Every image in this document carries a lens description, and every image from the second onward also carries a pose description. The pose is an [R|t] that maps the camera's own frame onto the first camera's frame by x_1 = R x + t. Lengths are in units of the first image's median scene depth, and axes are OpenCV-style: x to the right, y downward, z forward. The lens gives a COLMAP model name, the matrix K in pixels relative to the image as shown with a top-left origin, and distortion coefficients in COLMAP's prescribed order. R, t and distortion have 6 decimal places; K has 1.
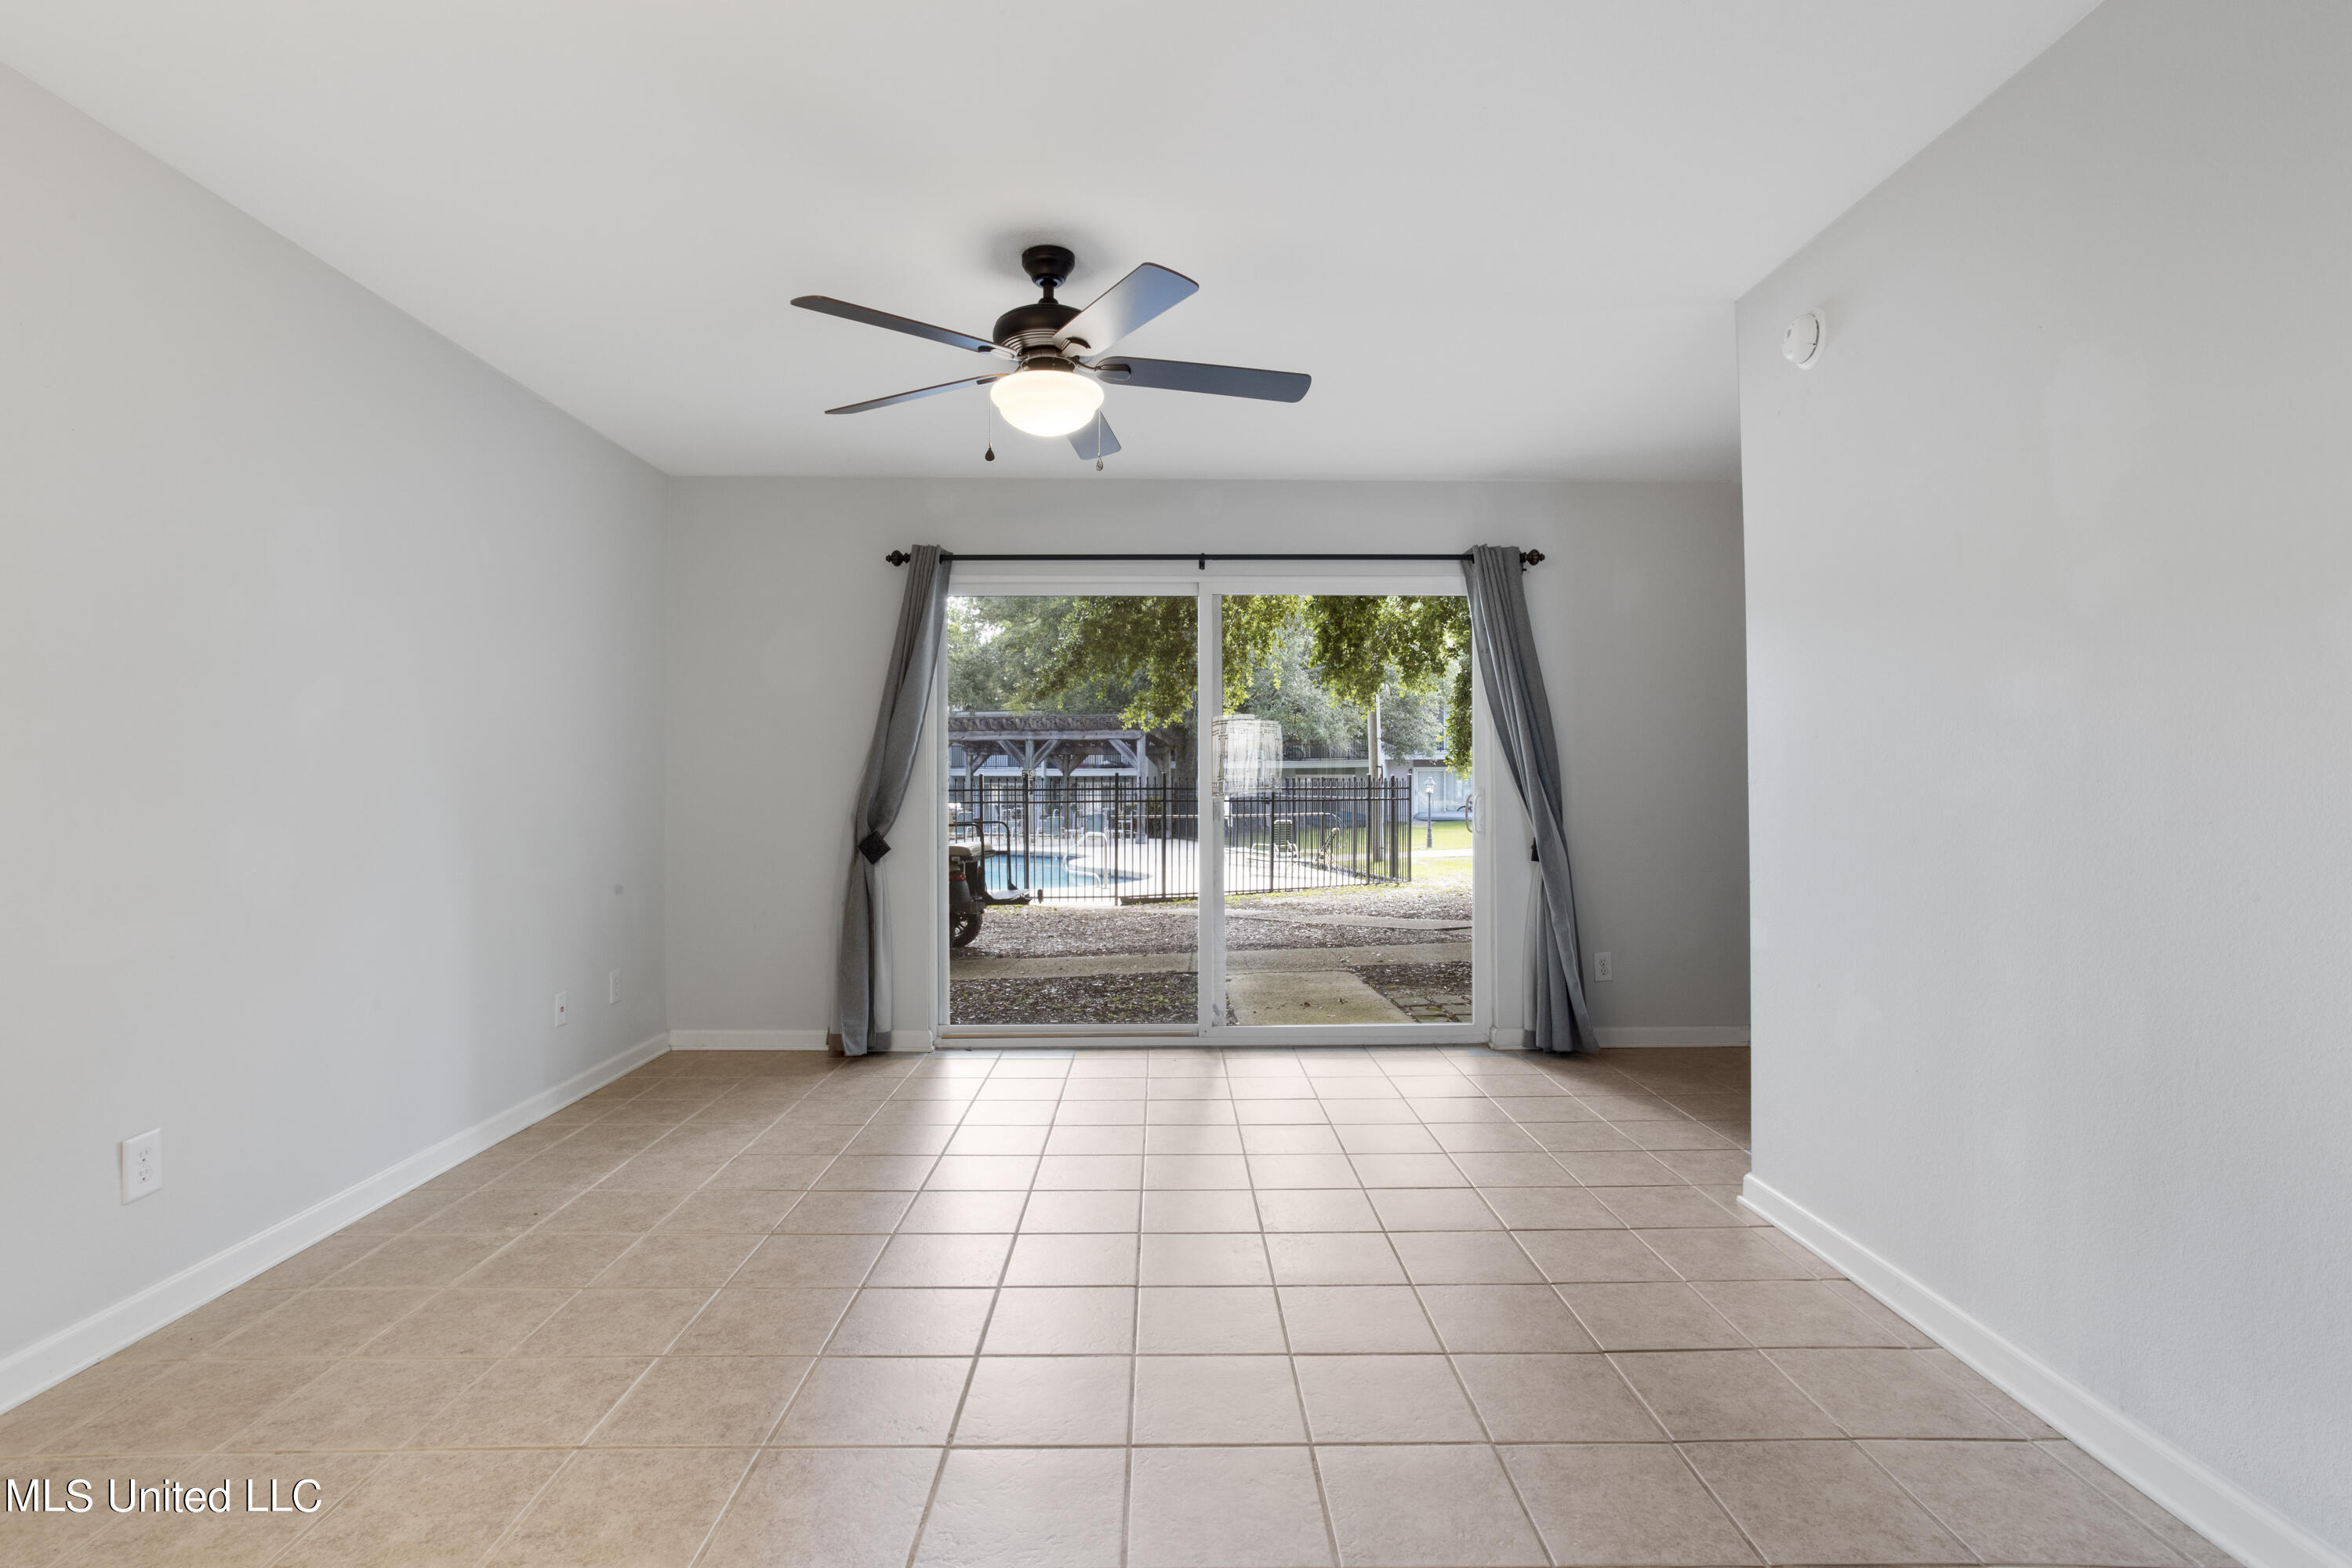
lens RADIAL K [[1139.6, 0, 1168.8], [0, 1139.6, 791.0], [0, 0, 1]] dist [-0.059858, 0.036030]
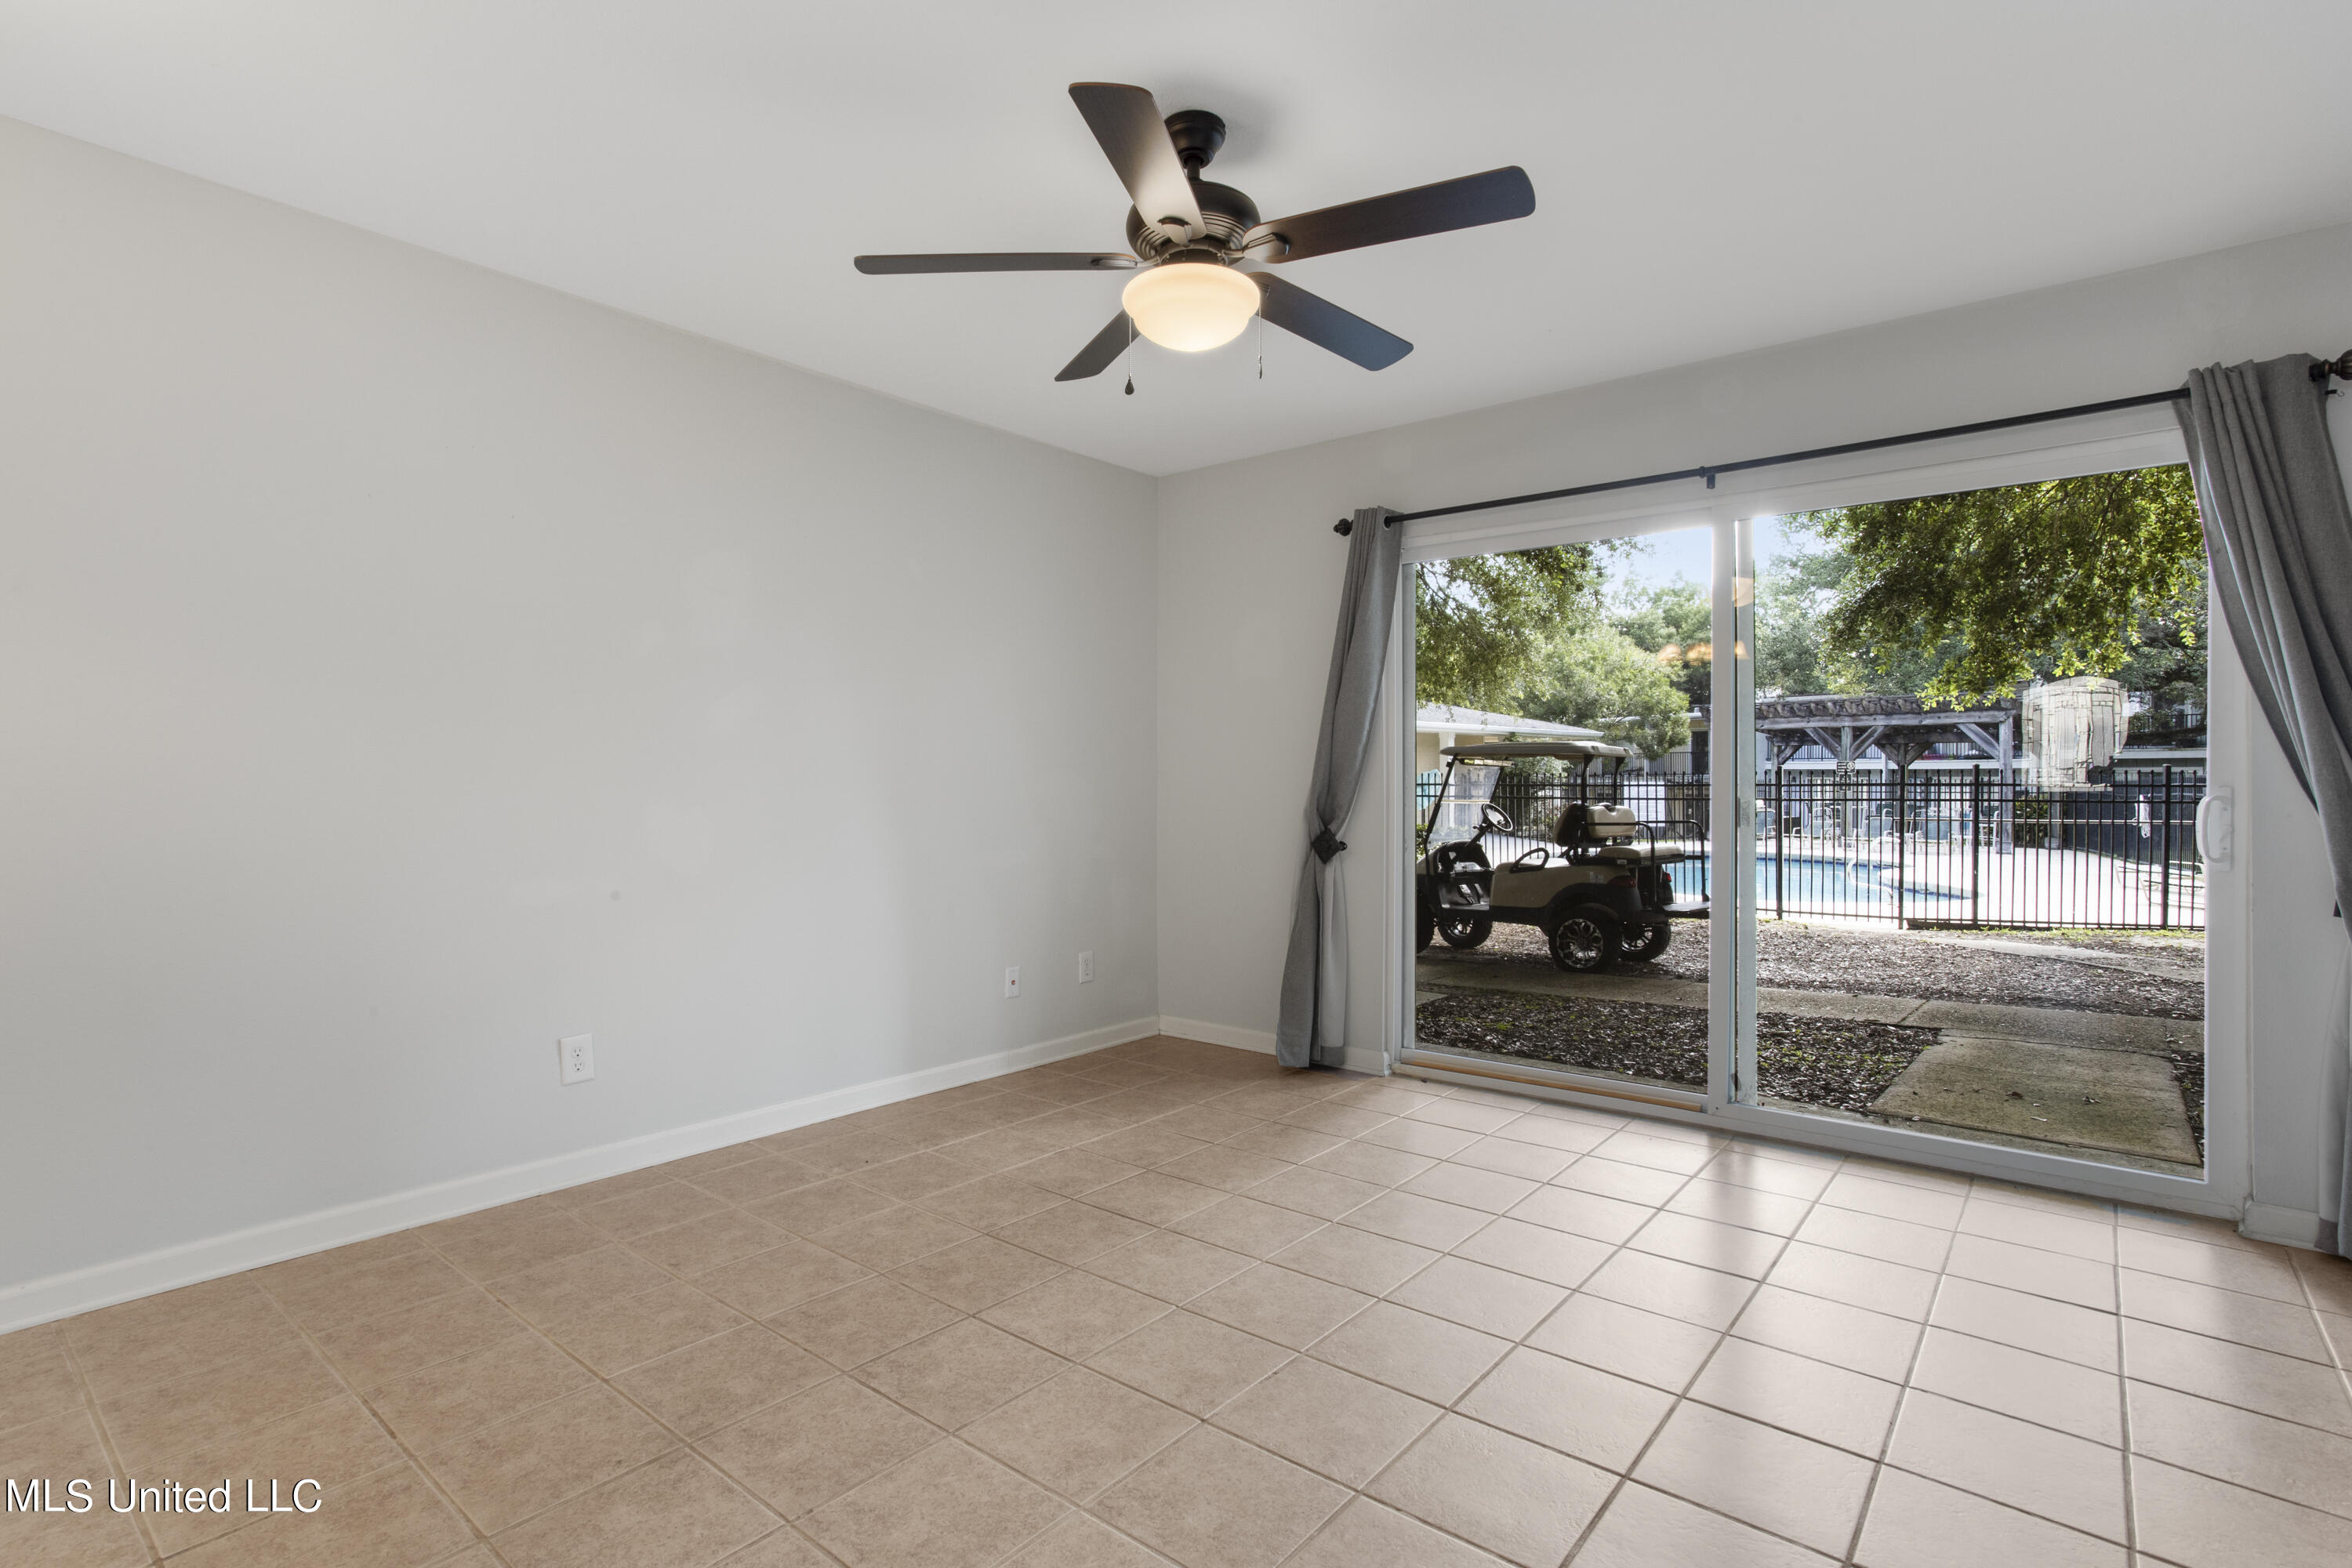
lens RADIAL K [[1139.6, 0, 1168.8], [0, 1139.6, 791.0], [0, 0, 1]] dist [-0.059858, 0.036030]
pose [[0.761448, 0.009267, -0.648160, 0.235392], [-0.005842, 0.999955, 0.007434, -0.000002], [0.648200, -0.001874, 0.761468, 0.207990]]
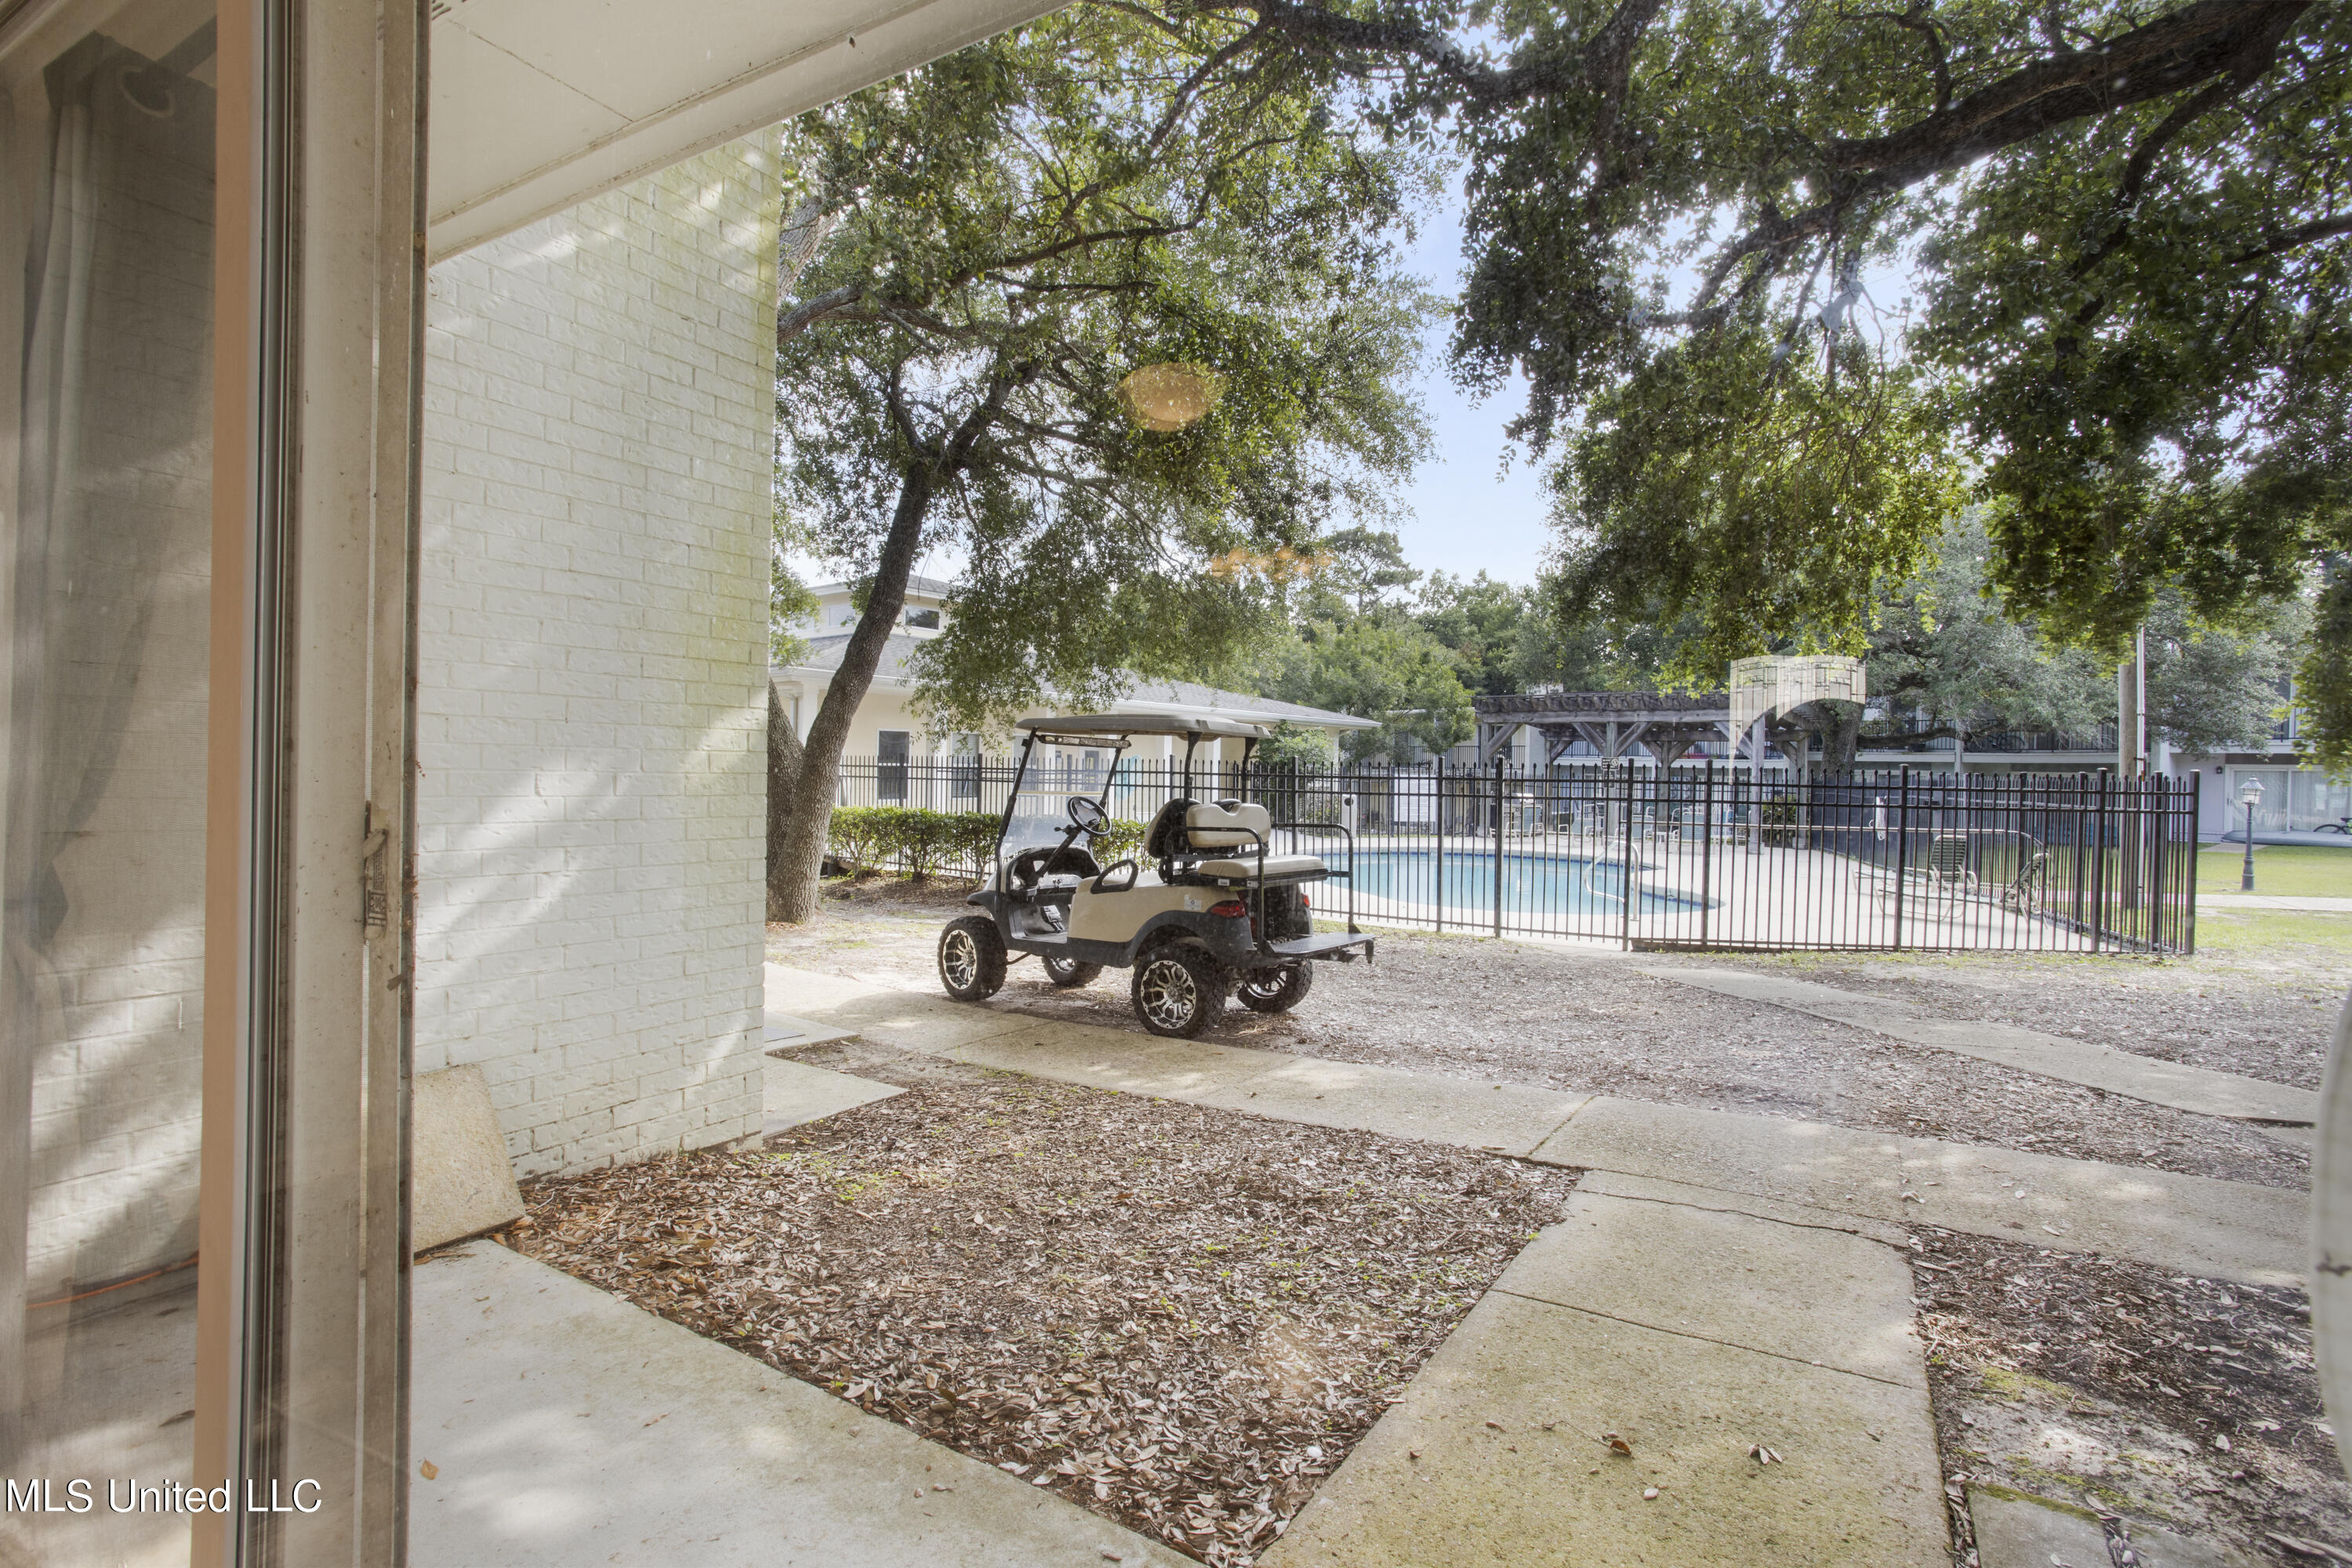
lens RADIAL K [[1121.9, 0, 1197.0], [0, 1121.9, 786.7], [0, 0, 1]] dist [-0.057677, 0.052220]
pose [[0.858046, 0.028727, -0.512769, 0.245671], [-0.025694, 0.999585, 0.013005, -0.002413], [0.512930, 0.002016, 0.858428, 0.956947]]
